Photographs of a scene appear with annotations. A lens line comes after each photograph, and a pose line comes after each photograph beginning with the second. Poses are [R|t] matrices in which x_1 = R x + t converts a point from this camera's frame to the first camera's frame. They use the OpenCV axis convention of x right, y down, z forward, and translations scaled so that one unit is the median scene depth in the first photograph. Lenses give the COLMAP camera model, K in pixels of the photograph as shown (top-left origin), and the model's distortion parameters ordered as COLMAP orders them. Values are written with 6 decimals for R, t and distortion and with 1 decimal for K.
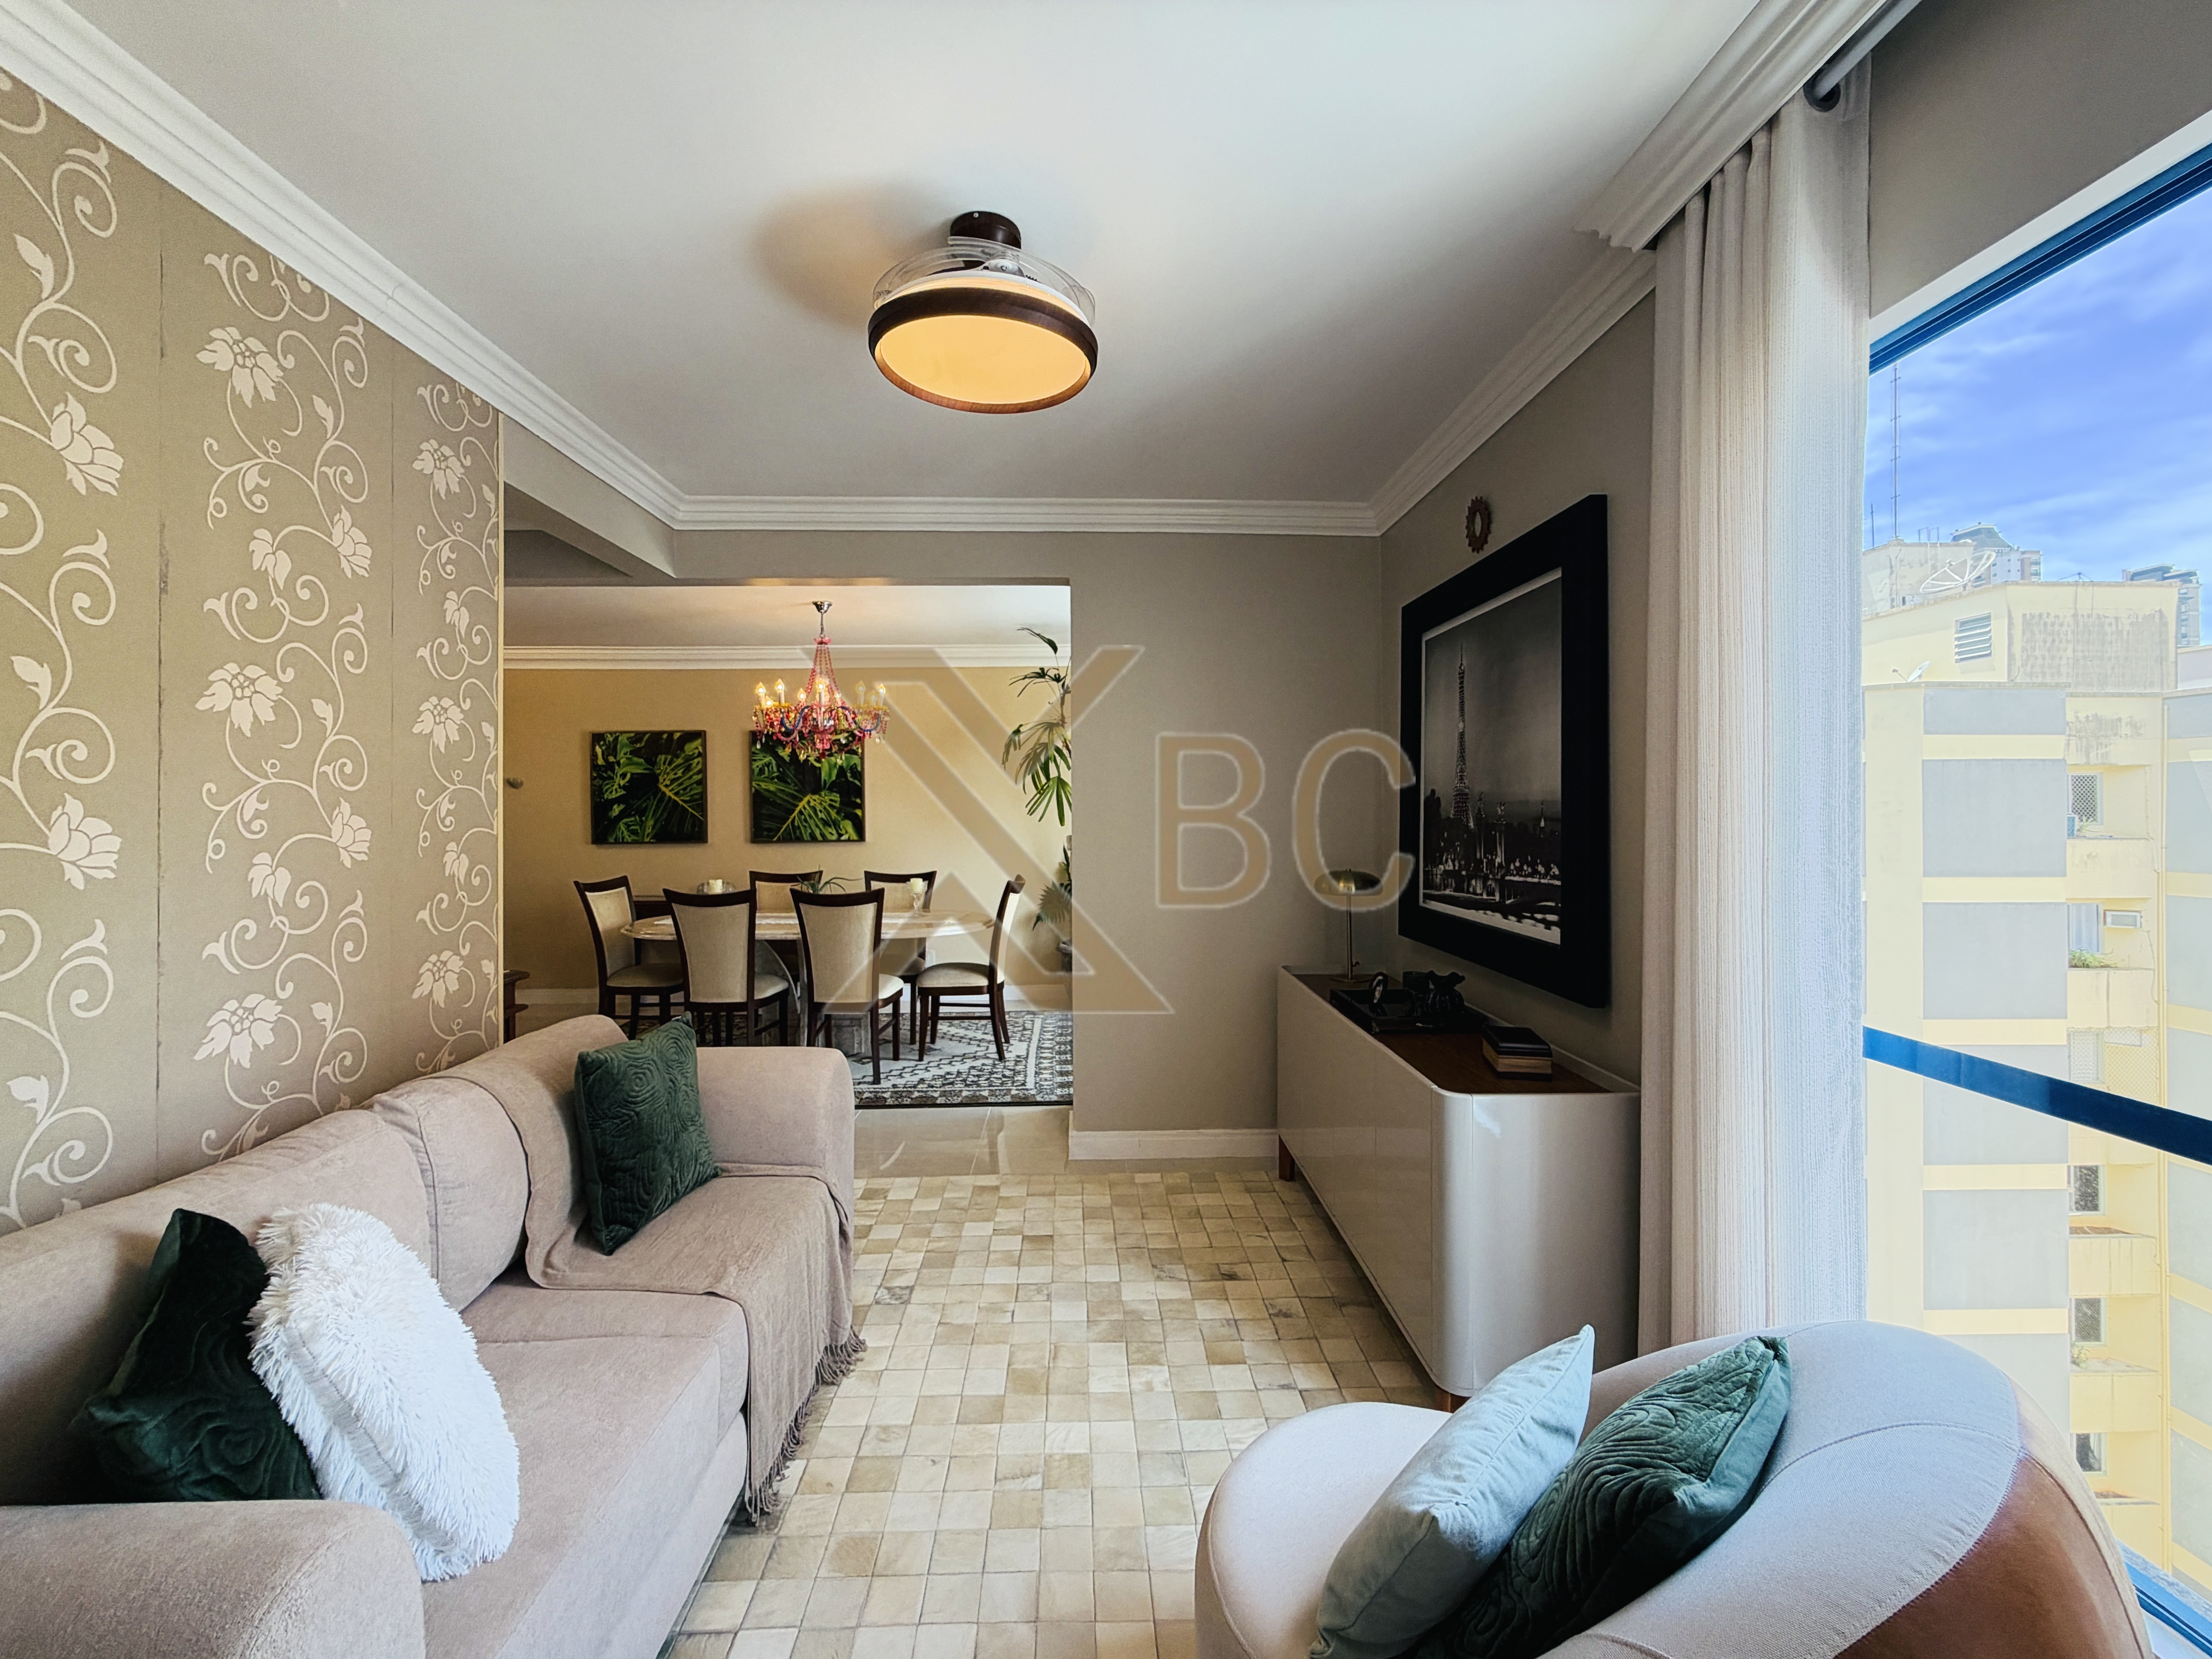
lens RADIAL K [[894.3, 0, 1102.5], [0, 894.3, 819.8], [0, 0, 1]] dist [-0.001252, 0.000328]
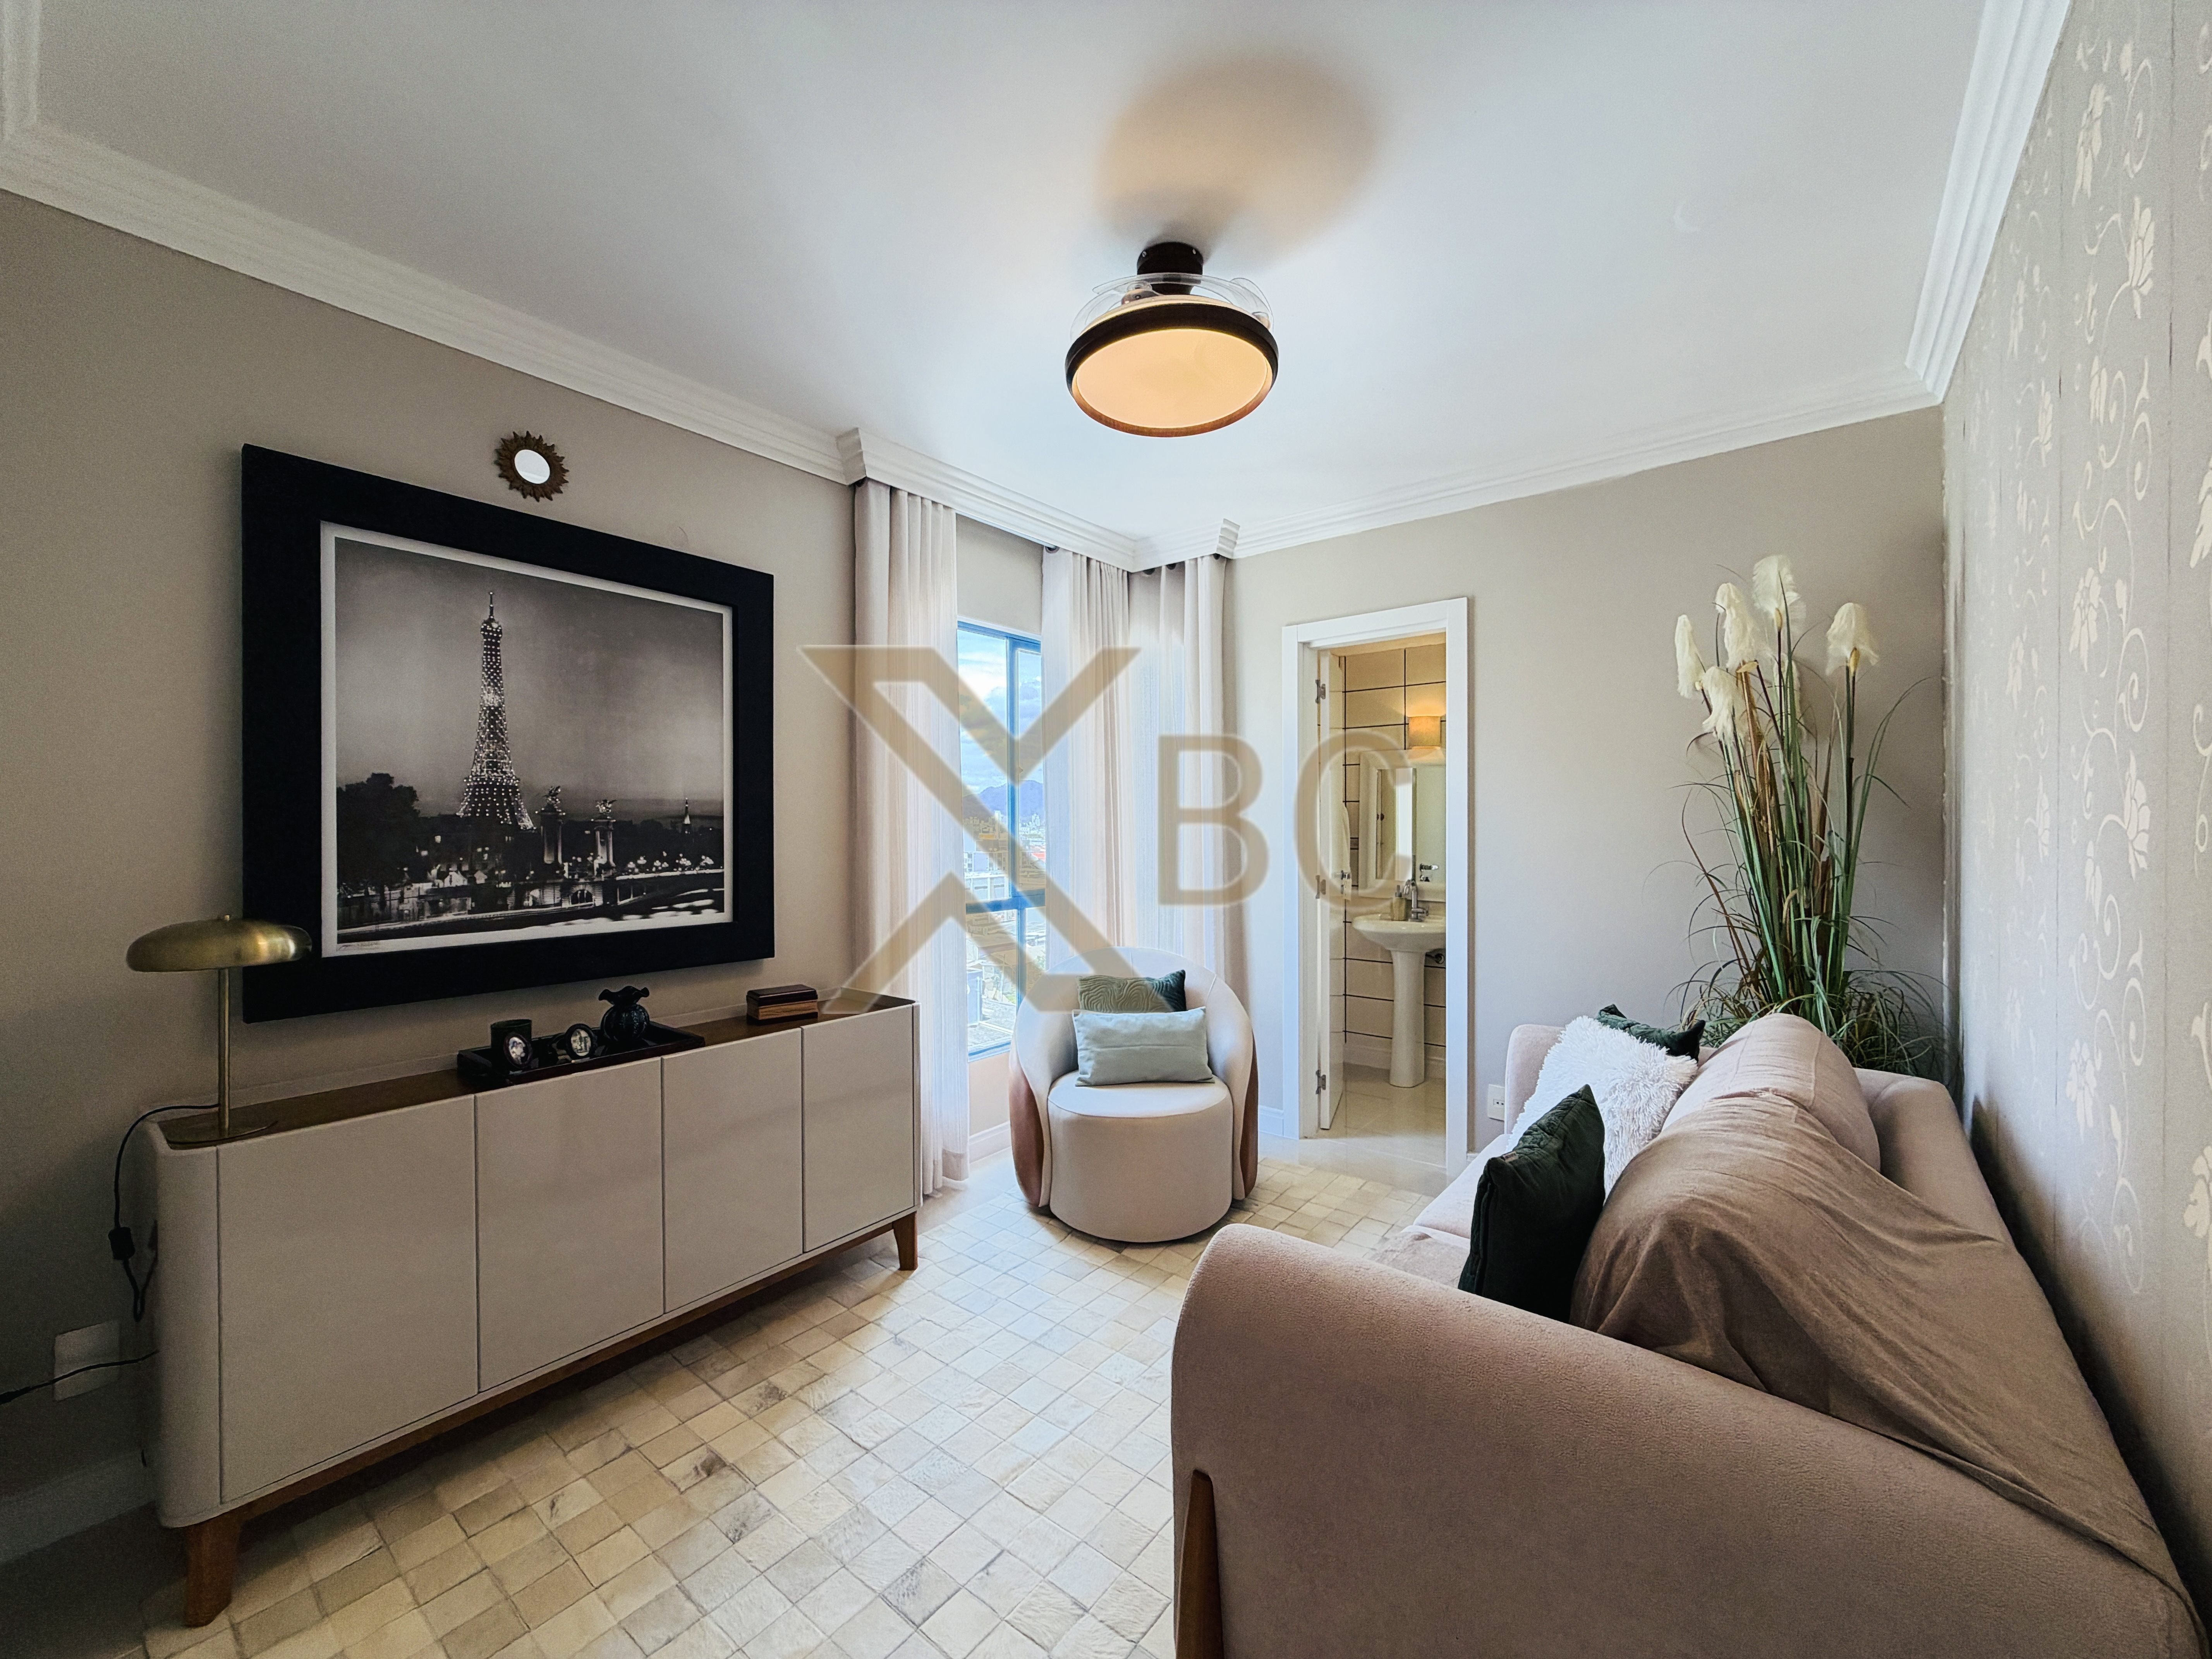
lens RADIAL K [[894.2, 0, 1093.5], [0, 894.2, 827.3], [0, 0, 1]] dist [-0.001252, 0.000328]
pose [[-0.757673, 0.001934, 0.652632, -0.216697], [0.010355, 0.999905, 0.009058, 0.002531], [-0.652553, 0.013621, -0.757621, 0.531139]]
